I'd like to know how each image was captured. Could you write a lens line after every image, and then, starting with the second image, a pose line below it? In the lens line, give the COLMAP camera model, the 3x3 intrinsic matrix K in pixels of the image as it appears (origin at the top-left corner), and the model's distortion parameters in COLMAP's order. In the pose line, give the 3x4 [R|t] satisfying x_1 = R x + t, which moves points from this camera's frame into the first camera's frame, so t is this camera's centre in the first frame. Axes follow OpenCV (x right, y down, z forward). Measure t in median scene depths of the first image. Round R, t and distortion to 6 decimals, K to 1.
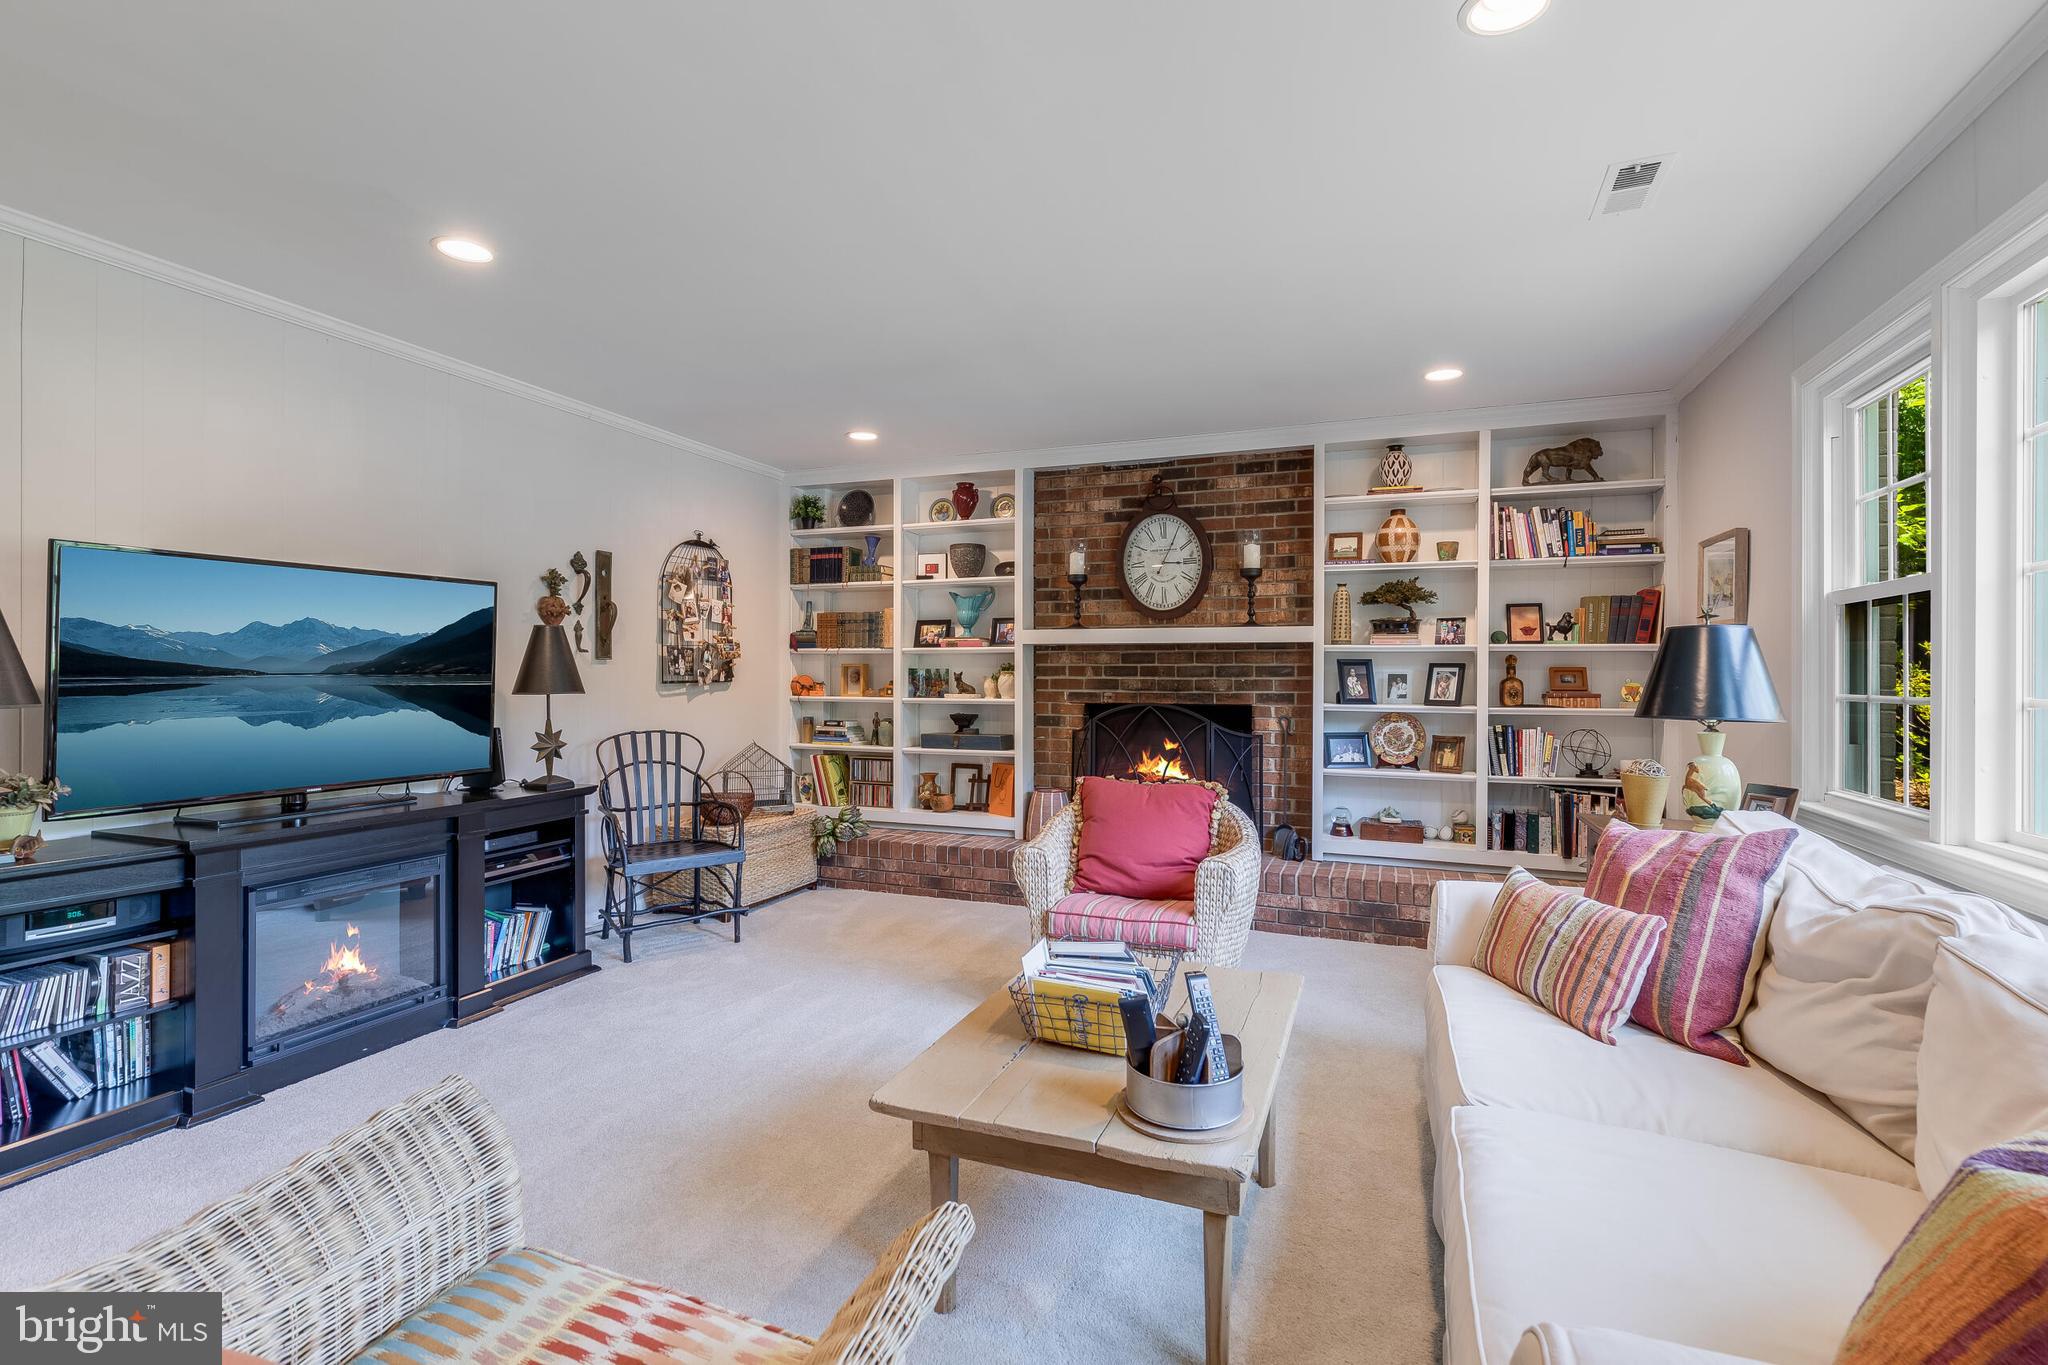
lens RADIAL K [[932.1, 0, 1022.0], [0, 932.1, 670.3], [0, 0, 1]] dist [0.011548, -0.000173]
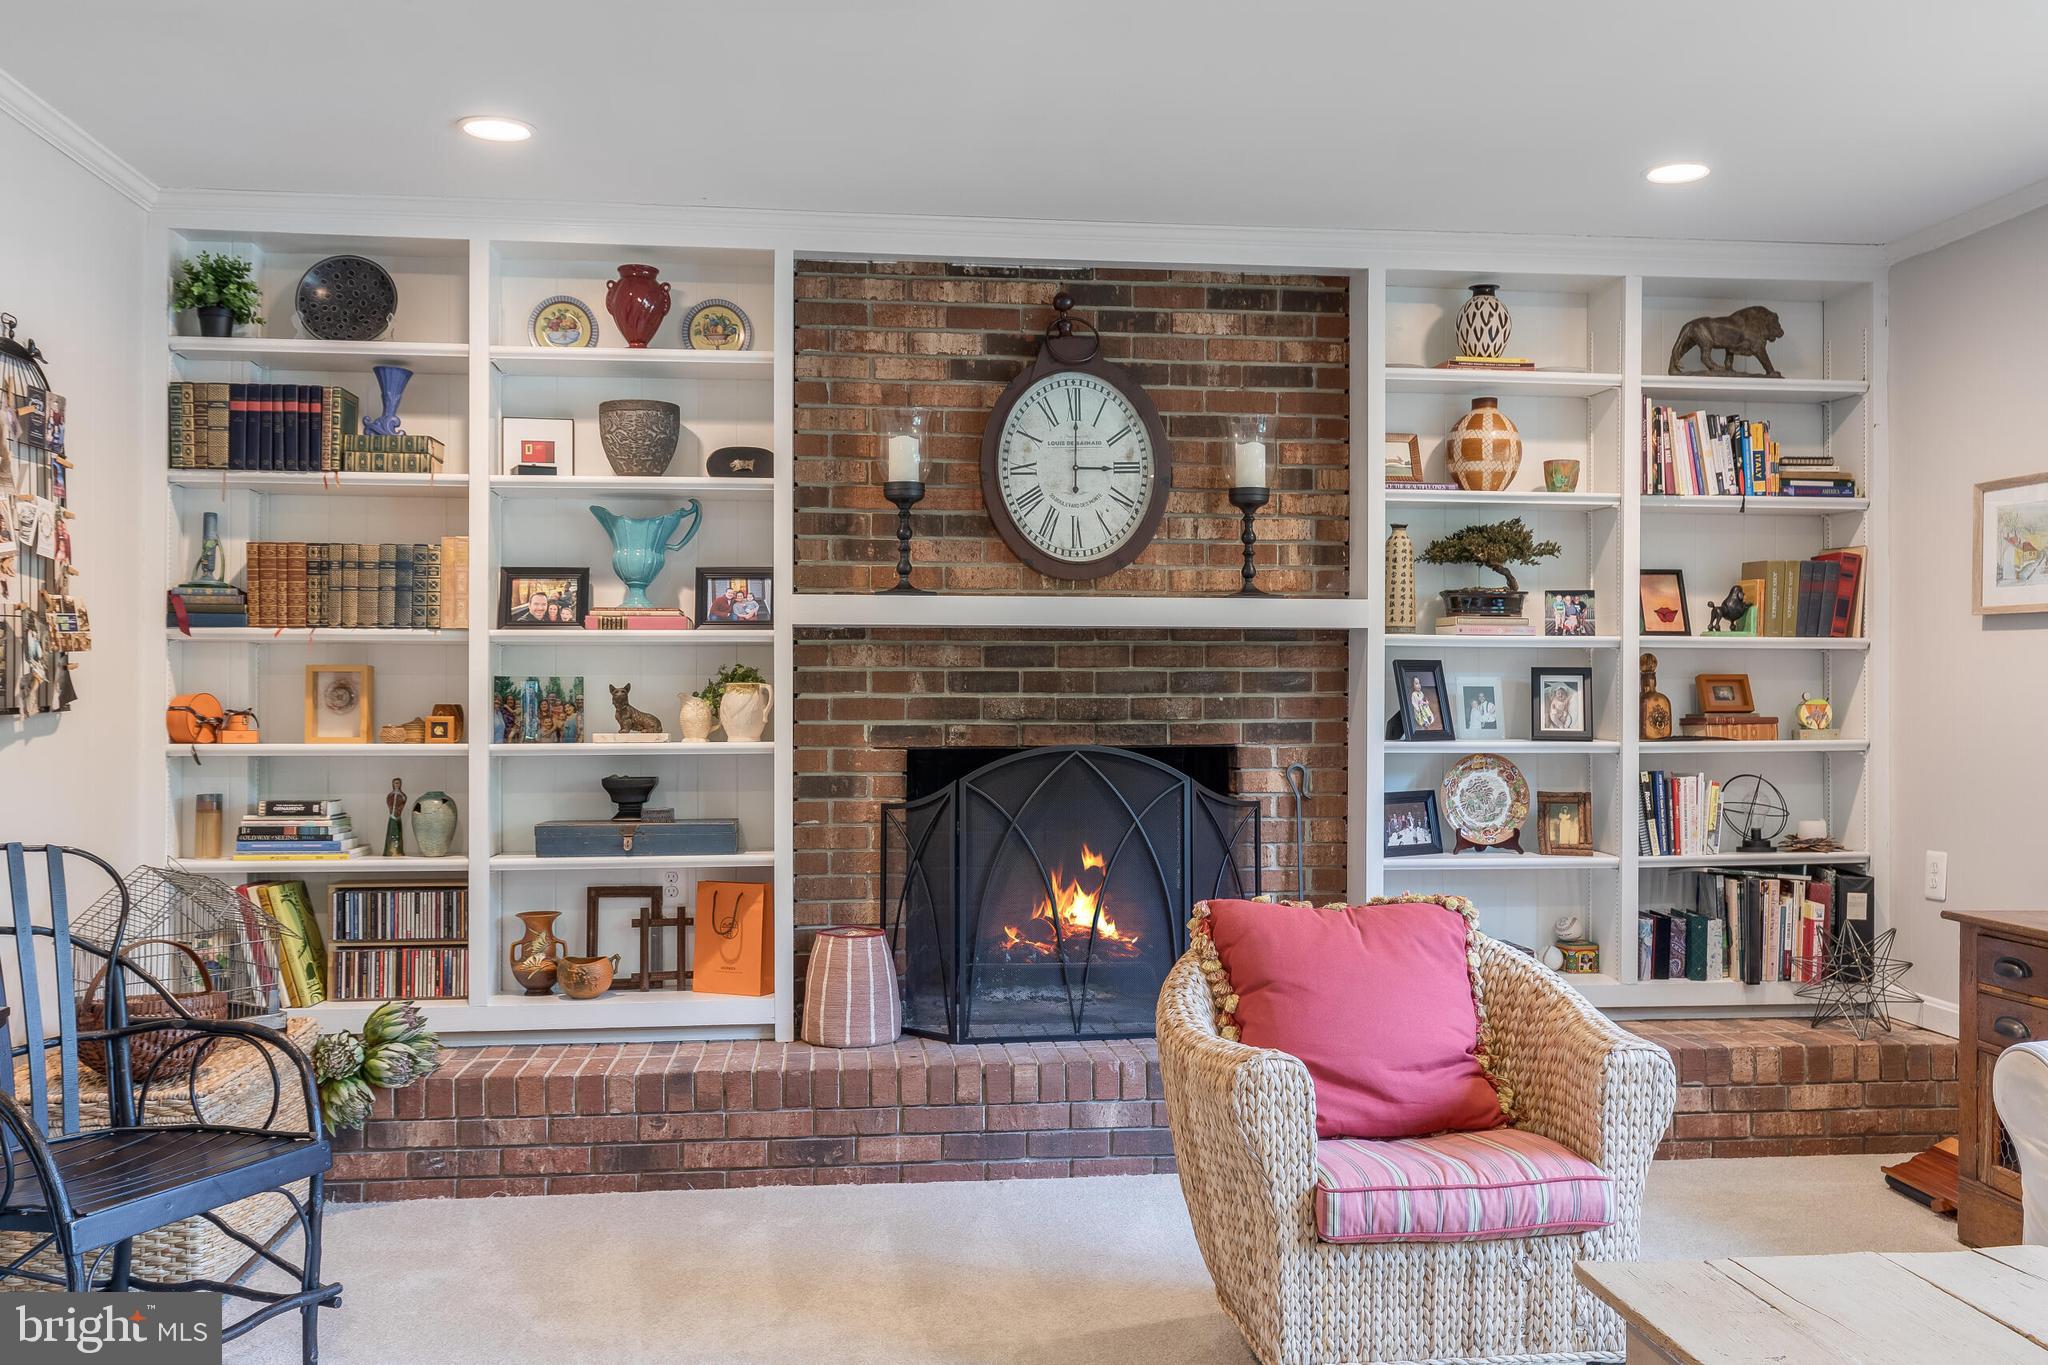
lens RADIAL K [[1733.9, 0, 1024.0], [0, 1733.9, 682.5], [0, 0, 1]] dist [0.008945, -0.001243]
pose [[0.881210, -0.001581, 0.472723, -0.324413], [0.000970, 0.999998, 0.001537, -0.000320], [-0.472724, -0.000896, 0.881210, 0.185314]]
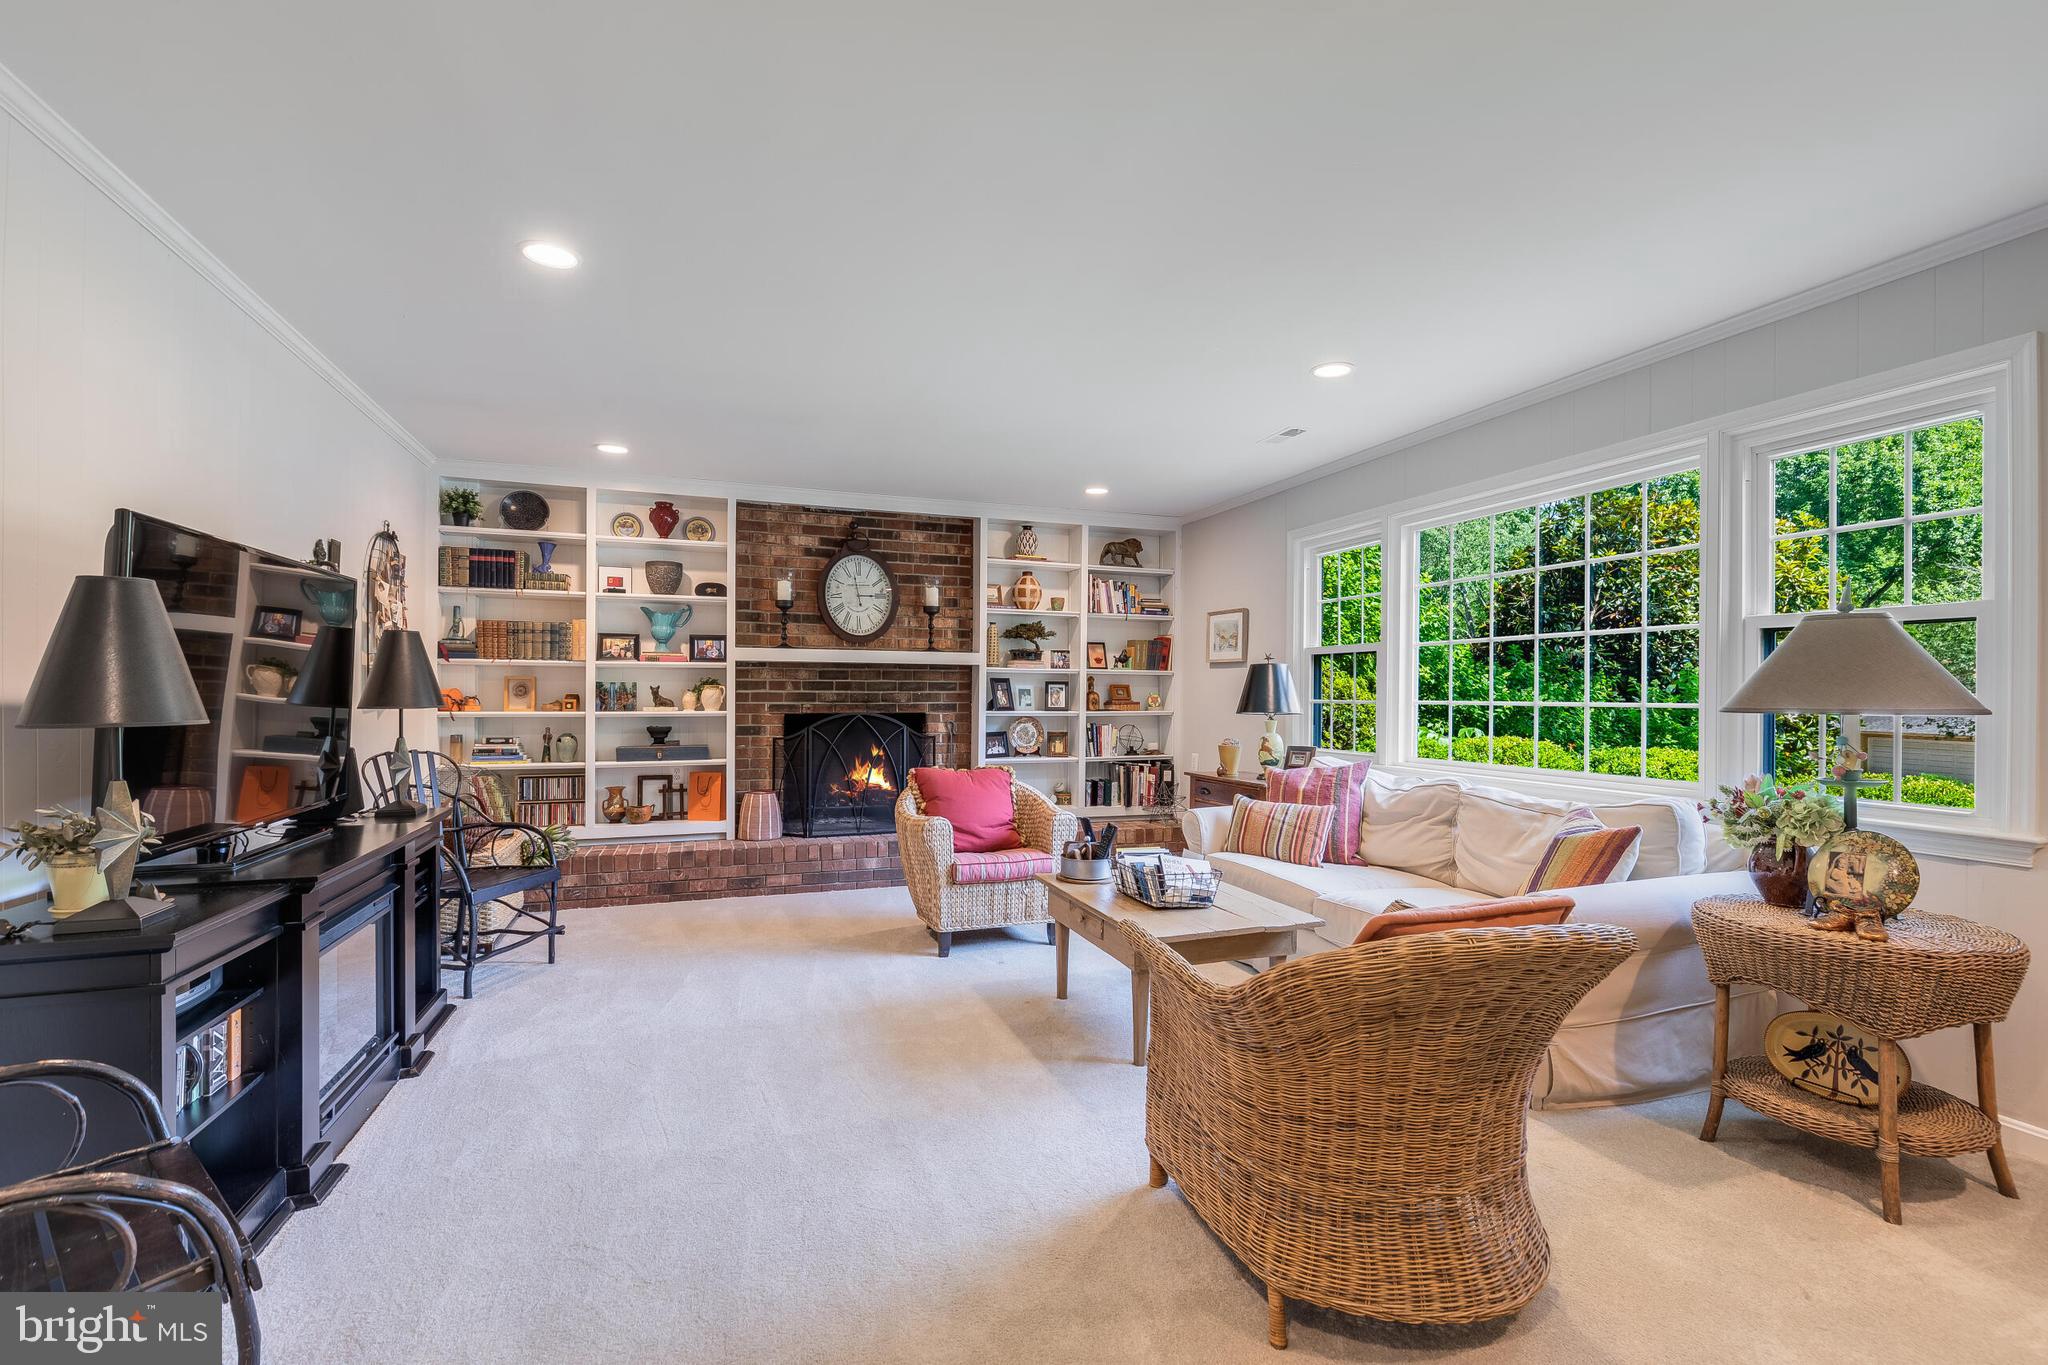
lens RADIAL K [[922.0, 0, 1023.2], [0, 922.0, 694.2], [0, 0, 1]] dist [0.012442, -0.000058]
pose [[0.752276, -0.000691, 0.658848, -0.479680], [-0.005123, 0.999963, 0.006898, 0.002257], [-0.658828, -0.008565, 0.752245, -0.035357]]
